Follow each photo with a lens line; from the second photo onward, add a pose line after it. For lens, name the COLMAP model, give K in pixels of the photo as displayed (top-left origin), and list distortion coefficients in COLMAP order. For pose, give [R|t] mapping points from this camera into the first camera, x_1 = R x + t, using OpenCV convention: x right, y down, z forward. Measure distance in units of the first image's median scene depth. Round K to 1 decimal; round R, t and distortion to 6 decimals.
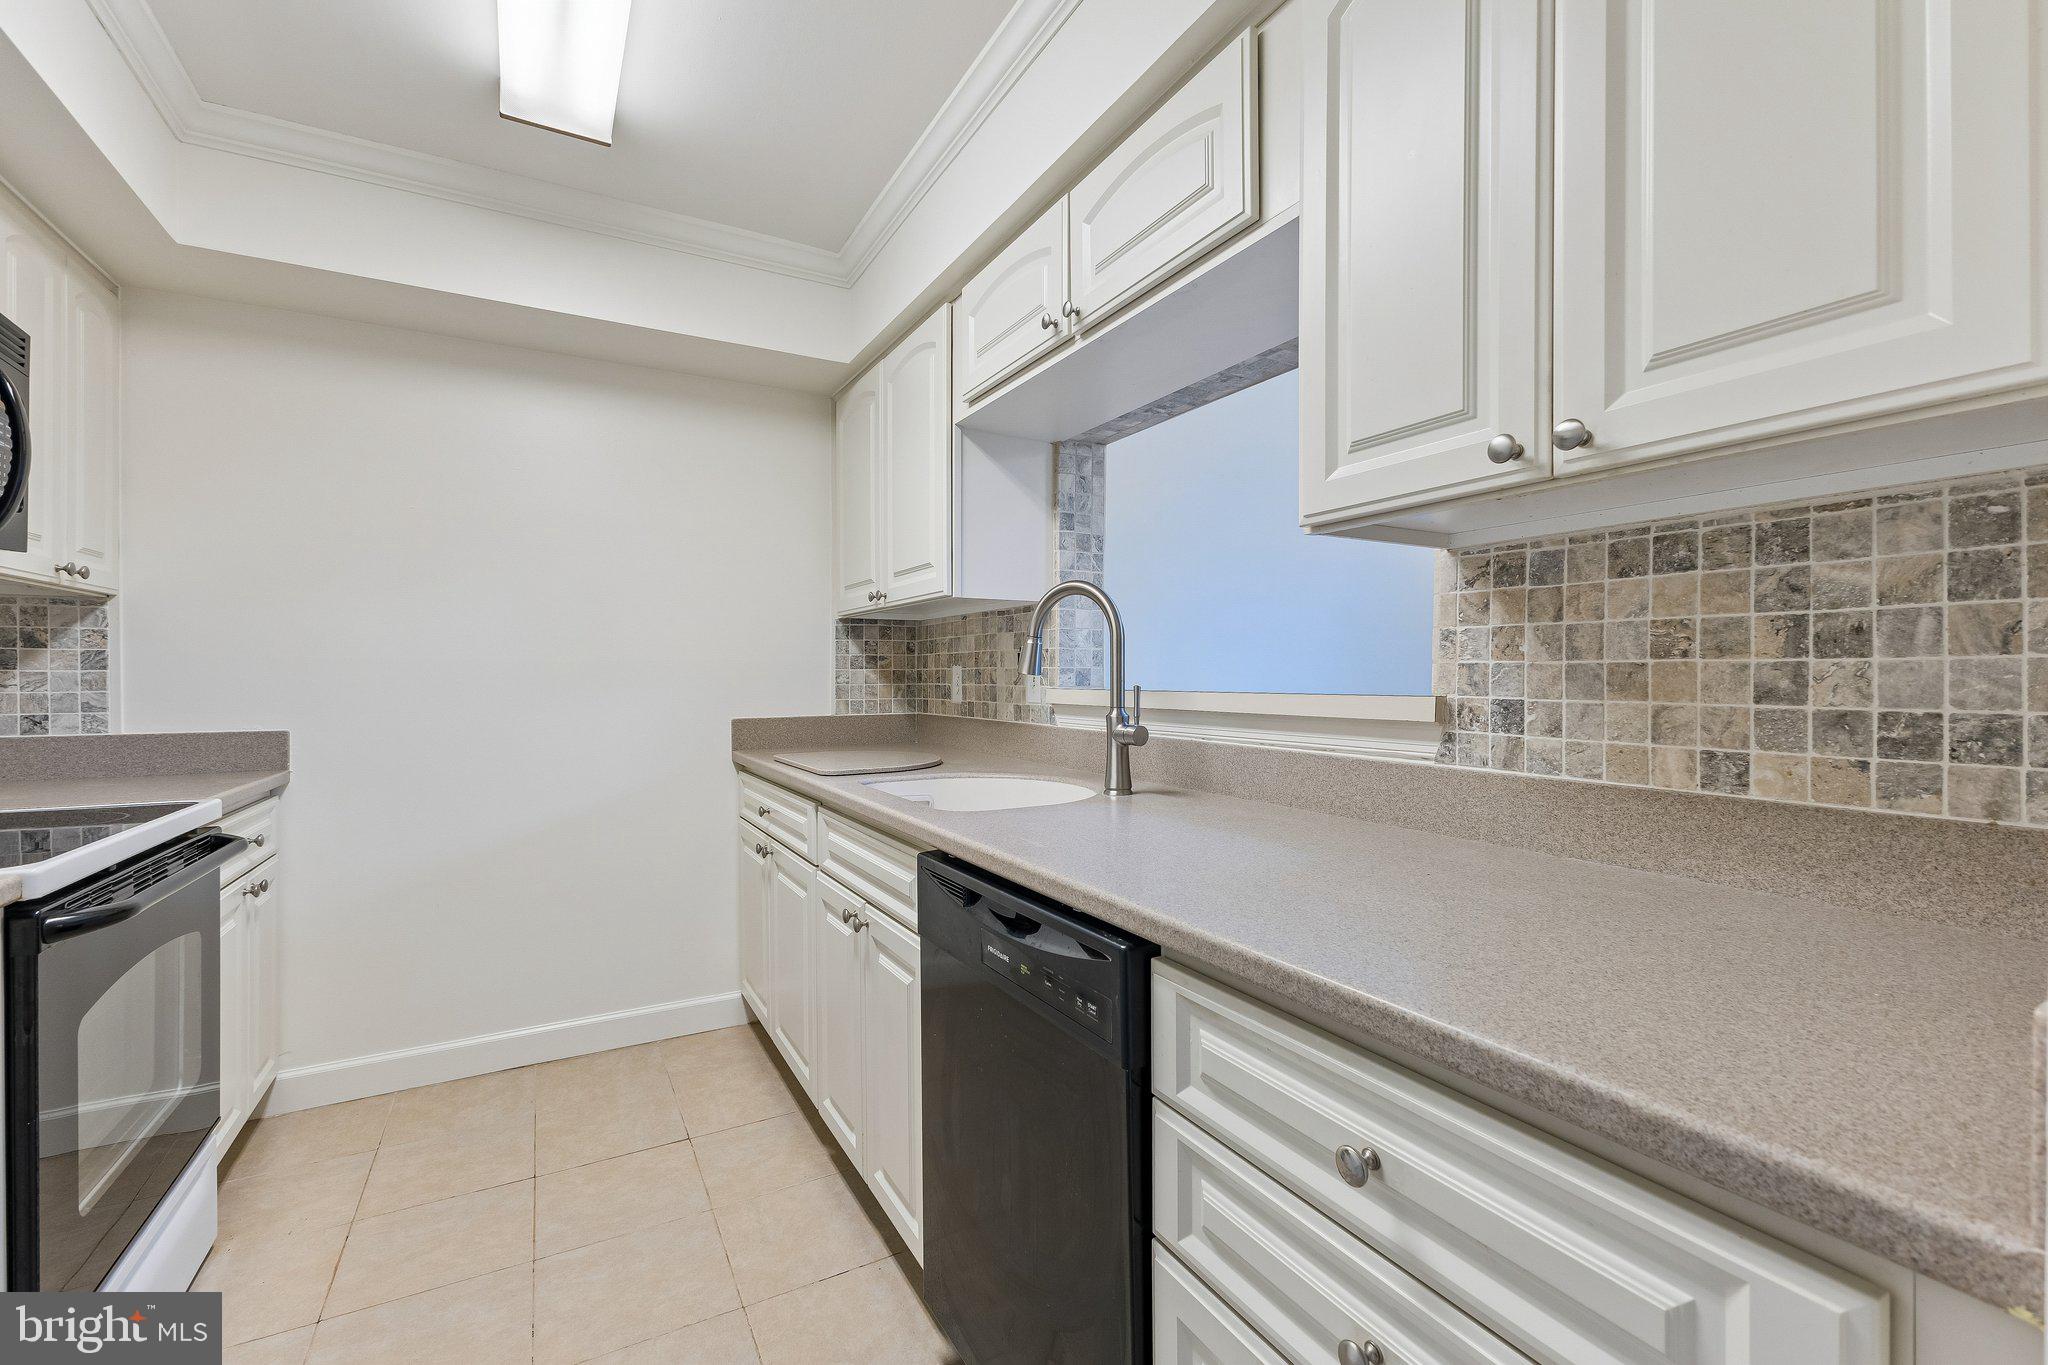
lens RADIAL K [[868.3, 0, 1024.0], [0, 868.3, 682.5], [0, 0, 1]] dist [0.001791, 0.000295]
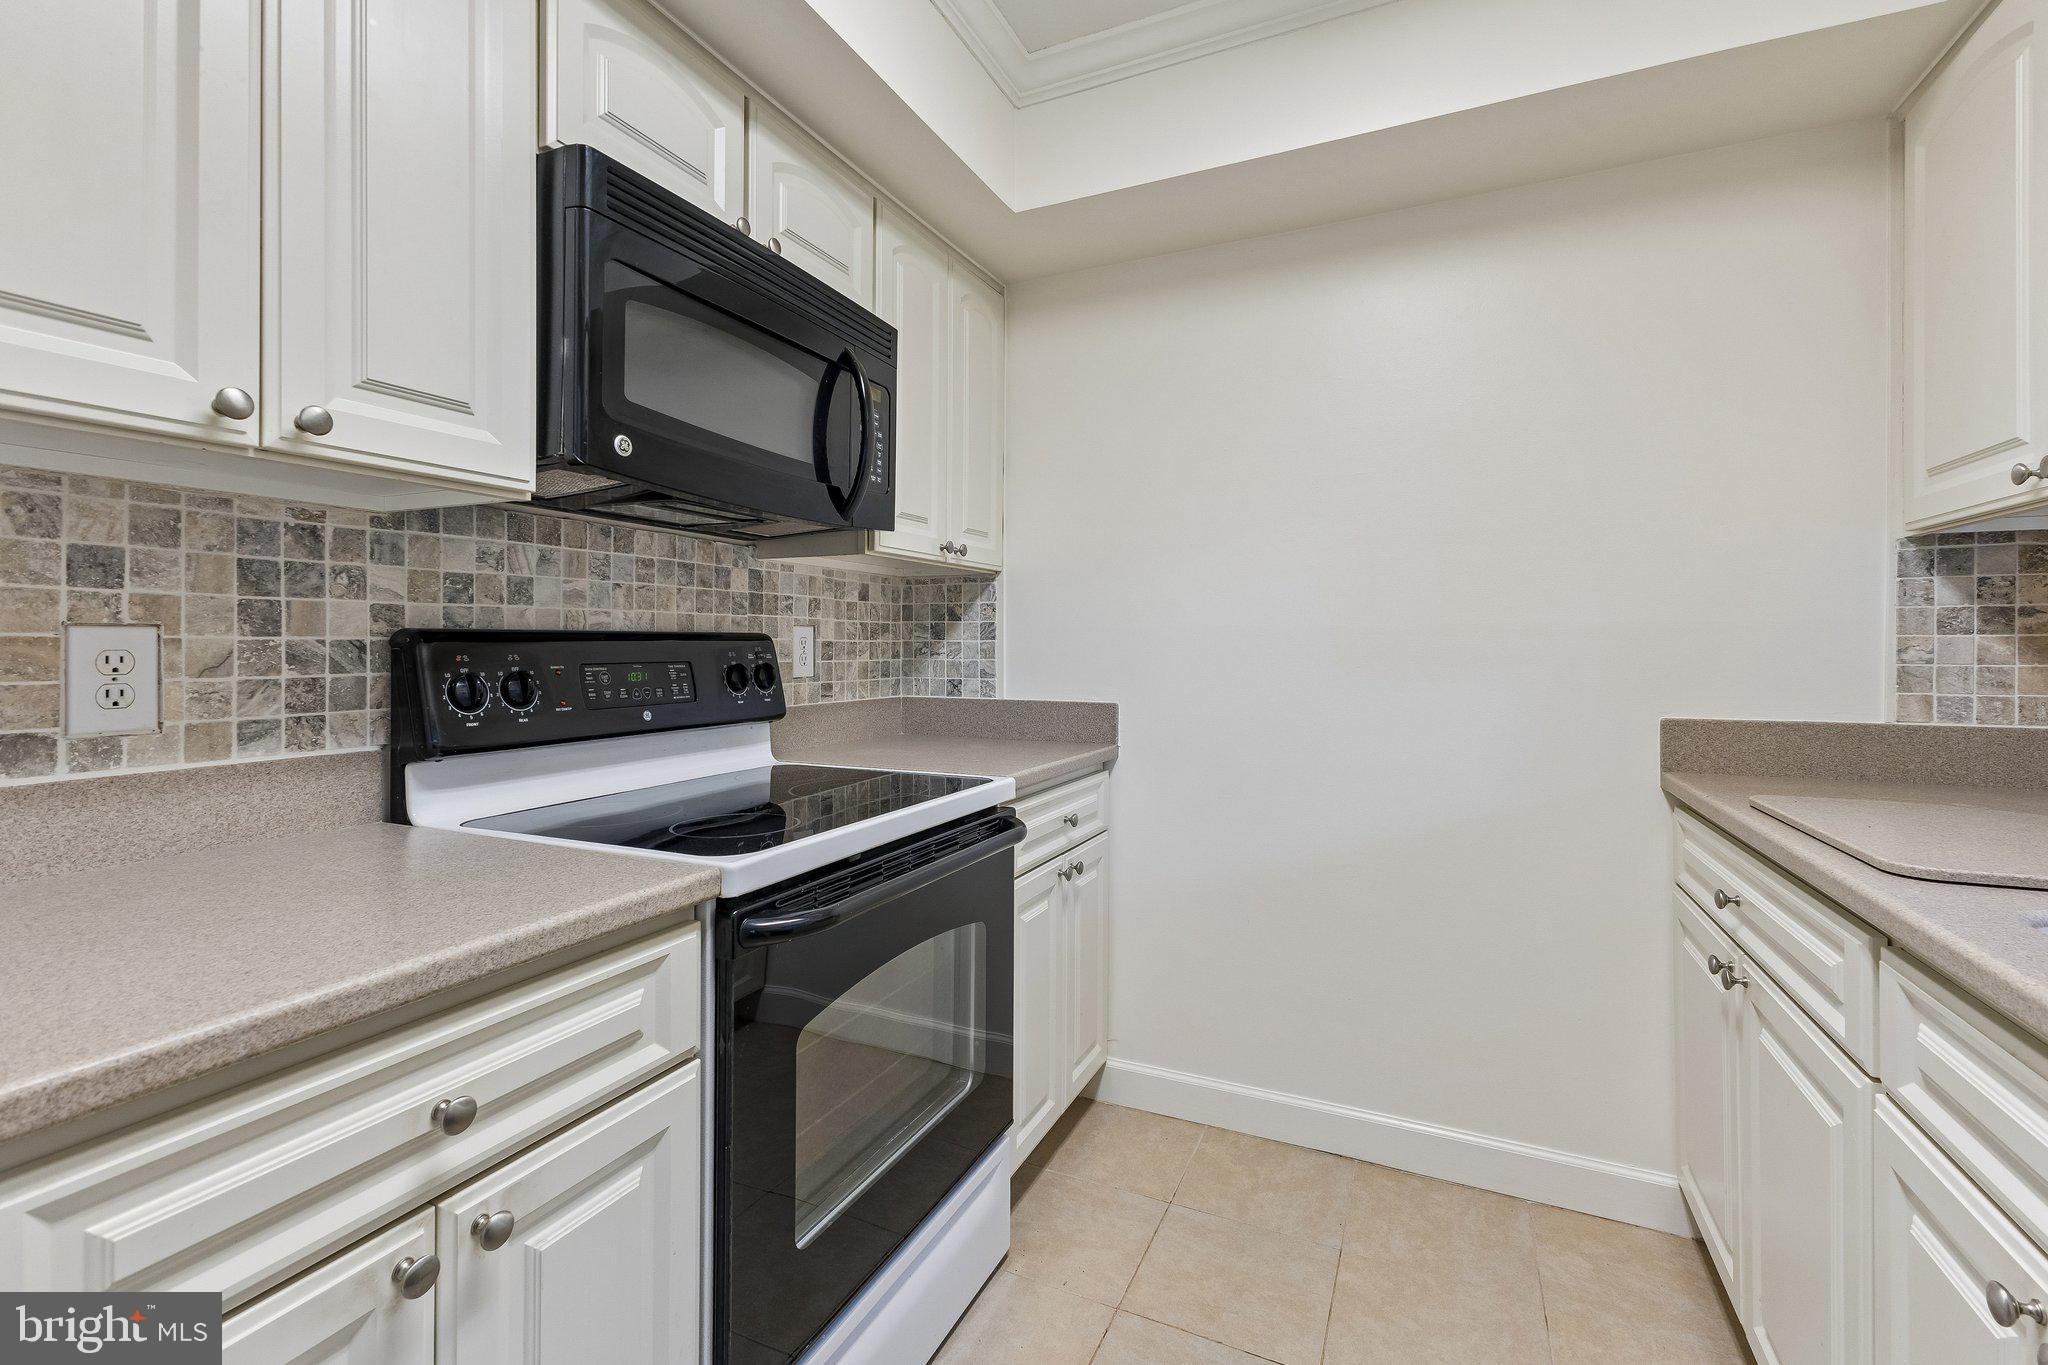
lens RADIAL K [[897.2, 0, 1019.7], [0, 897.2, 647.5], [0, 0, 1]] dist [0.014421, -0.004747]
pose [[0.579915, 0.004320, -0.814666, -0.116778], [-0.008246, 0.999966, -0.000567, -0.004732], [0.814635, 0.007047, 0.579931, 0.378059]]
